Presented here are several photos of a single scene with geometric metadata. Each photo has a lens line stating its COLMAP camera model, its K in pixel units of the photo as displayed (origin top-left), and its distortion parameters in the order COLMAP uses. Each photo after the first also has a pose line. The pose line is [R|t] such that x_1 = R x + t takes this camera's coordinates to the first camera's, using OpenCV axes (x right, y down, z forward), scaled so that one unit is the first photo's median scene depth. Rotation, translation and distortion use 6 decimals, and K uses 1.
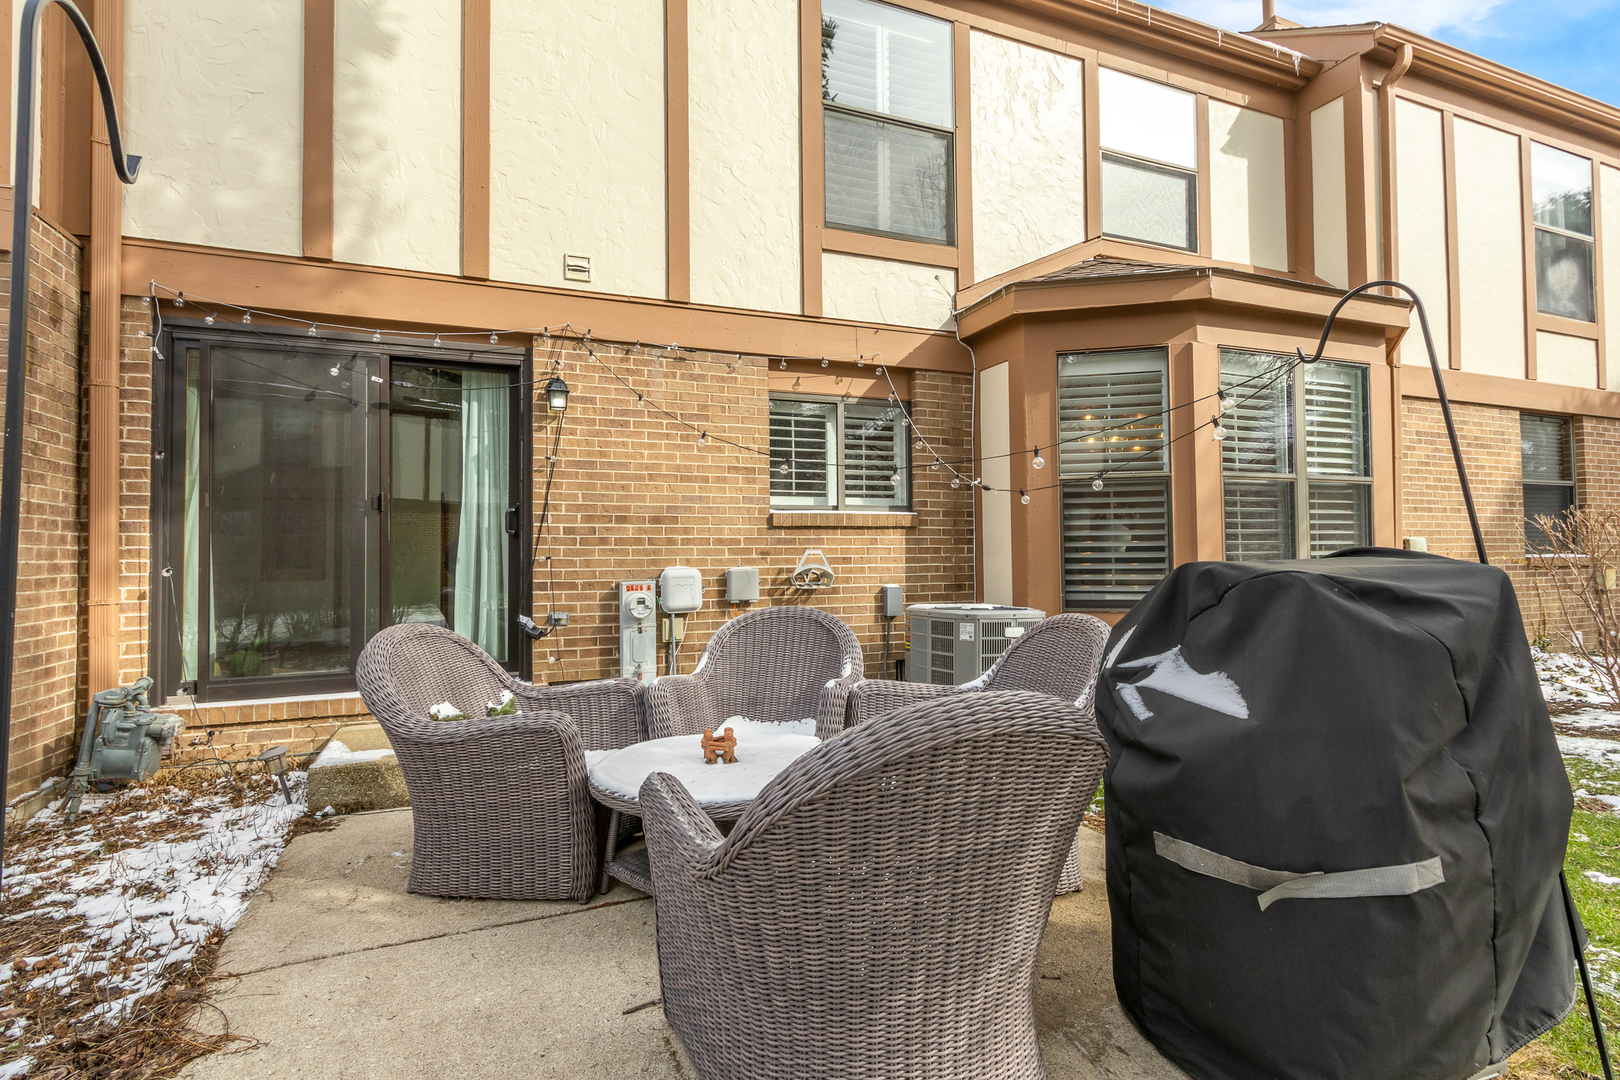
lens RADIAL K [[743.1, 0, 811.4], [0, 743.1, 532.9], [0, 0, 1]] dist [-0.002039, -0.000461]
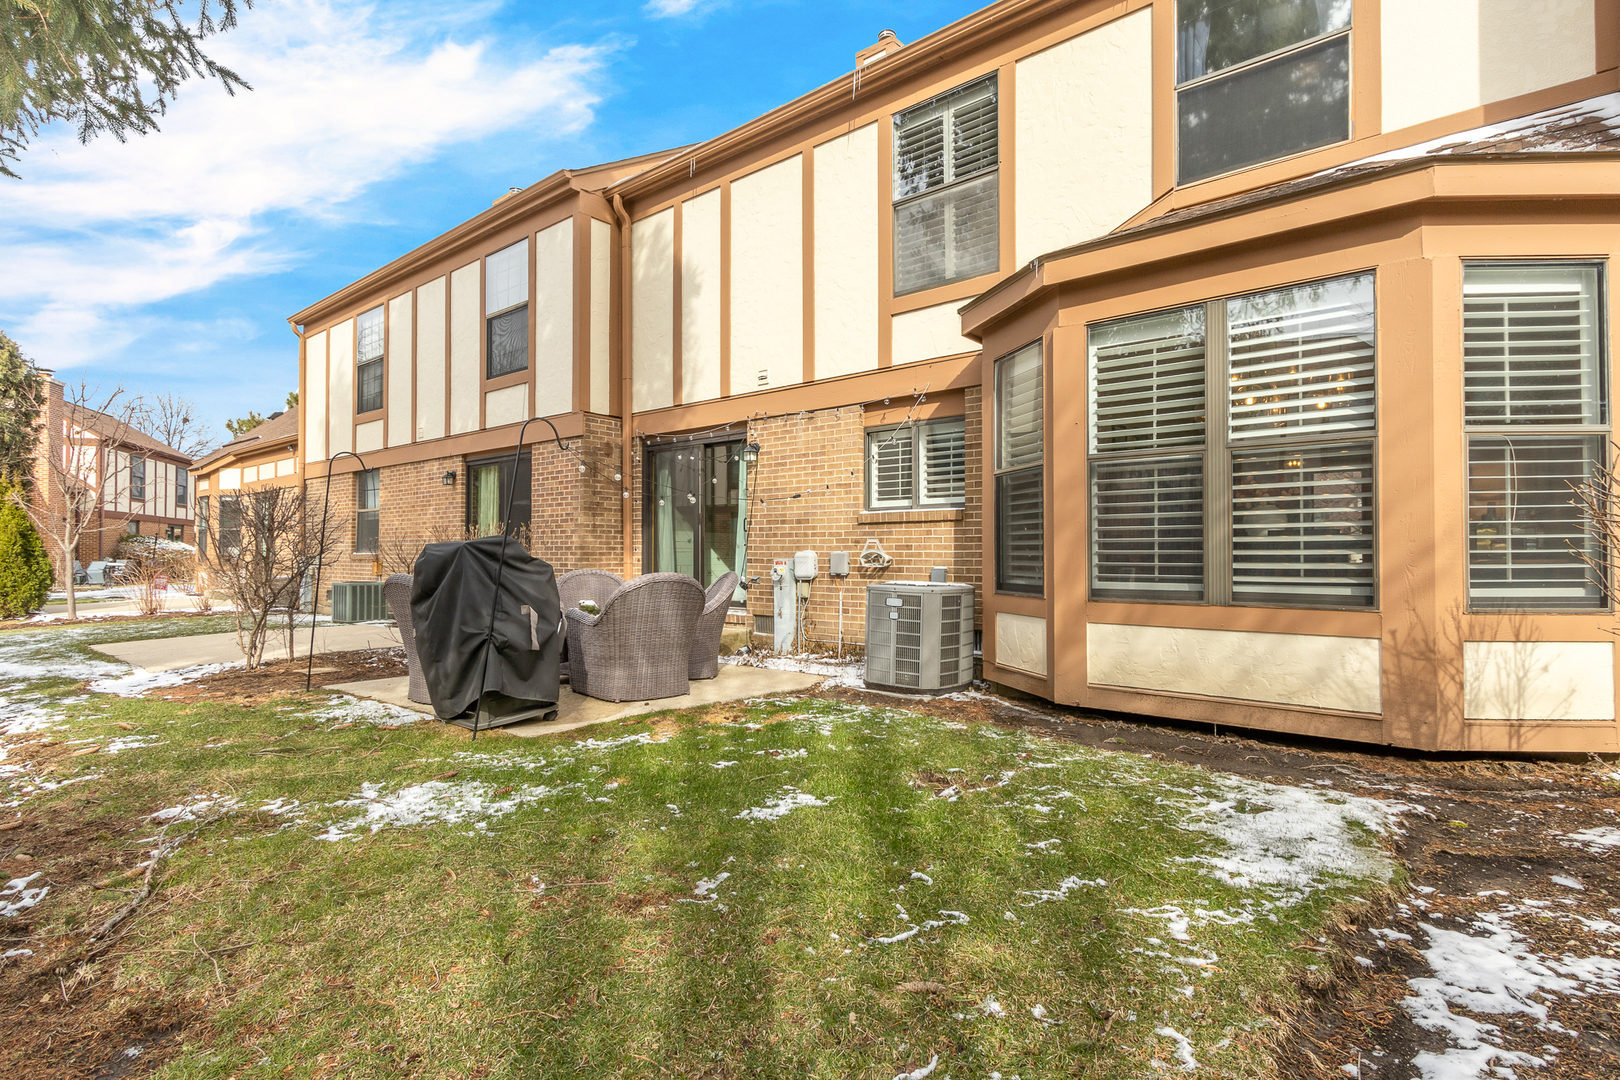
lens RADIAL K [[743.1, 0, 811.4], [0, 743.1, 532.9], [0, 0, 1]] dist [-0.002039, -0.000461]
pose [[0.517240, -0.015143, -0.855707, 1.144288], [0.022897, 0.999730, -0.003851, 0.013514], [0.855534, -0.017602, 0.517447, 0.184808]]
